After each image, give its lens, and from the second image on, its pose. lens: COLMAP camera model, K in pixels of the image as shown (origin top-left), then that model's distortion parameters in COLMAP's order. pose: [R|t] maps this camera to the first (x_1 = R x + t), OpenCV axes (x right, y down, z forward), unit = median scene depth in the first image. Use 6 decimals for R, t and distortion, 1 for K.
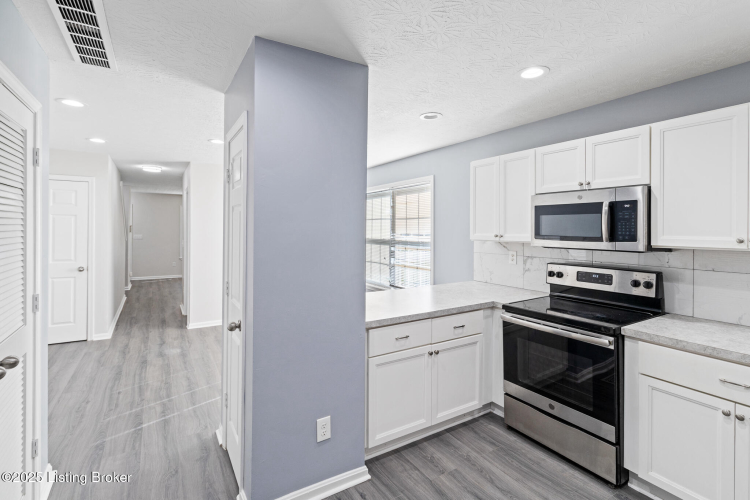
lens RADIAL K [[361.6, 0, 375.8], [0, 361.6, 238.9], [0, 0, 1]] dist [-0.002416, -0.000505]
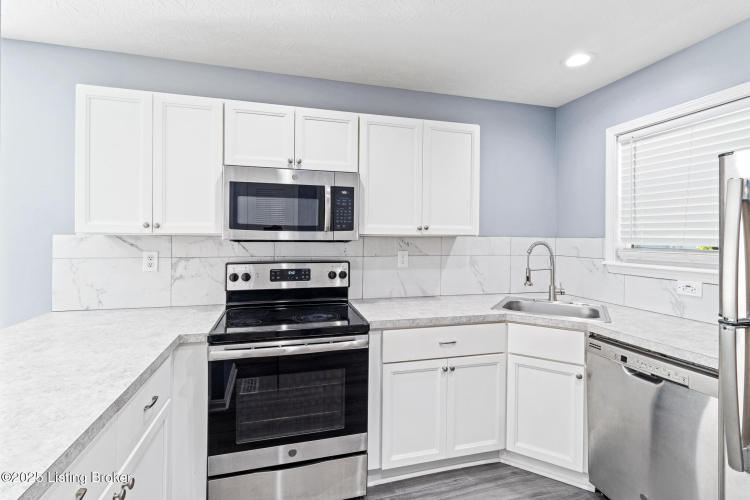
lens RADIAL K [[361.6, 0, 375.8], [0, 361.6, 238.9], [0, 0, 1]] dist [-0.002416, -0.000505]
pose [[0.265674, -0.007925, 0.964030, -0.169960], [0.021525, 0.999766, 0.002286, 0.025653], [-0.963823, 0.020144, 0.265783, 0.594505]]
